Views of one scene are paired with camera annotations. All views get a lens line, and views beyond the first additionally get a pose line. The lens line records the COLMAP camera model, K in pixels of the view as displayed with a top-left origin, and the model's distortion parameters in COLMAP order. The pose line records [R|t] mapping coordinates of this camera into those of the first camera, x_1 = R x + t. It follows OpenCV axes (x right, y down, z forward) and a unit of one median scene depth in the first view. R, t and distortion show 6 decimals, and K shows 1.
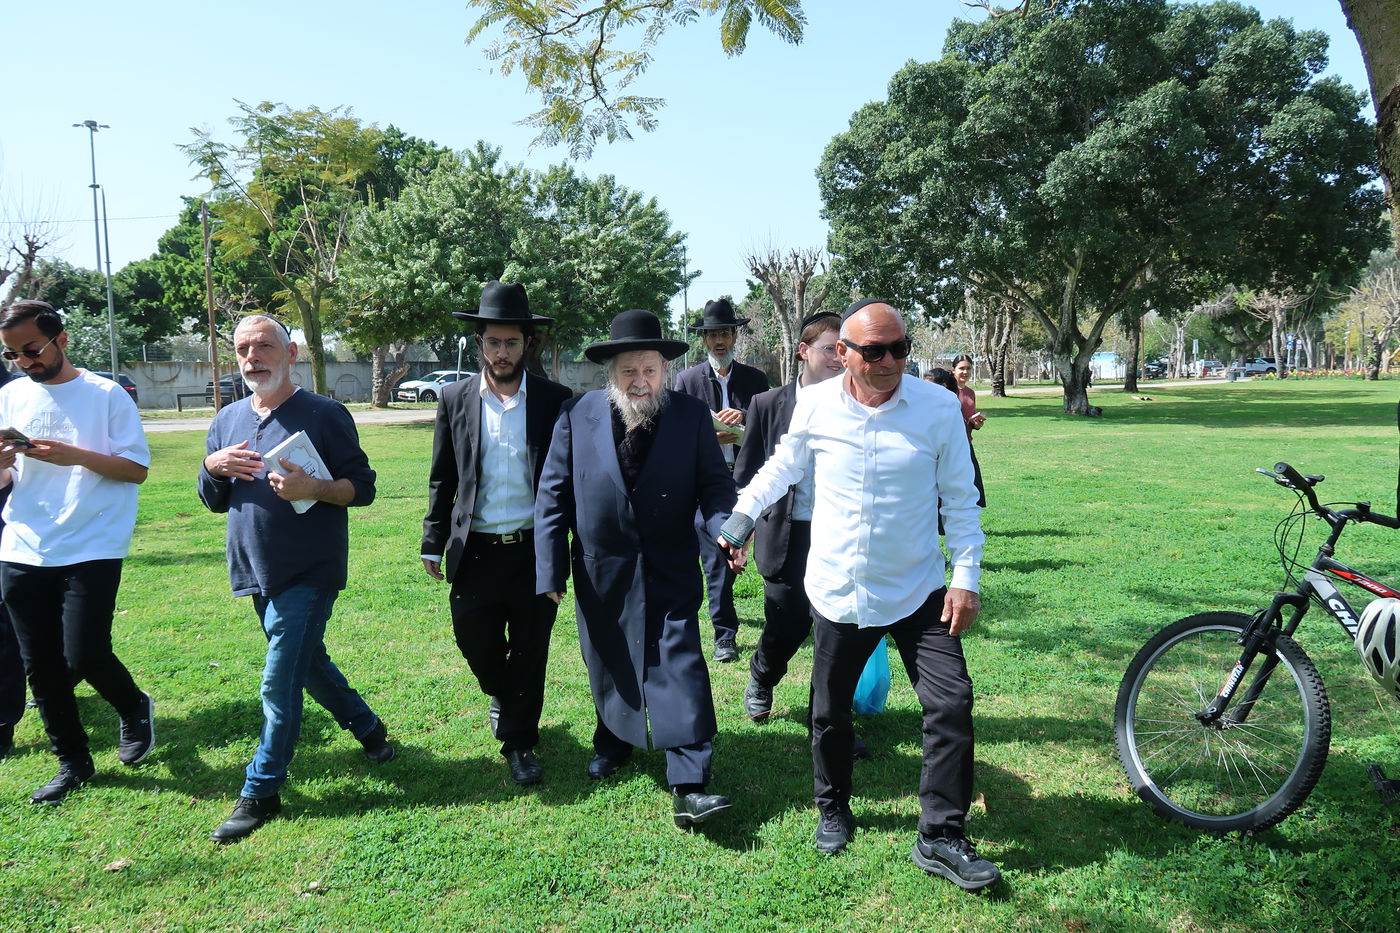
lens RADIAL K [[997.0, 0, 712.5], [0, 997.0, 462.3], [0, 0, 1]] dist [-0.004508, -0.009215]
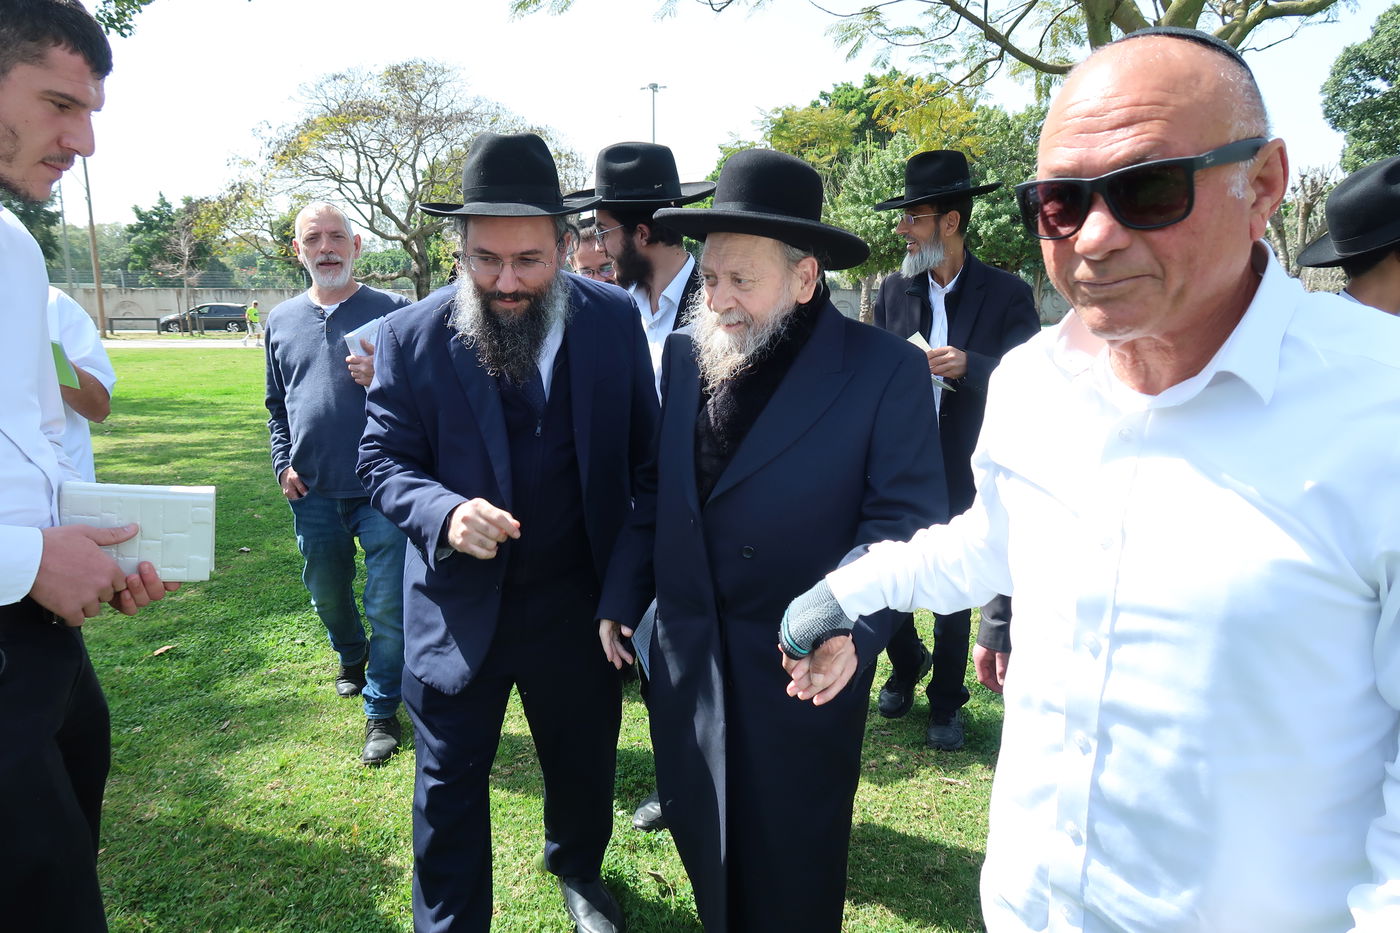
lens RADIAL K [[997.0, 0, 703.4], [0, 997.0, 463.7], [0, 0, 1]] dist [-0.004508, -0.009215]
pose [[0.879685, 0.084129, -0.468055, 0.068934], [-0.048598, 0.994978, 0.087501, 0.009009], [0.473066, -0.054227, 0.879356, -0.133845]]
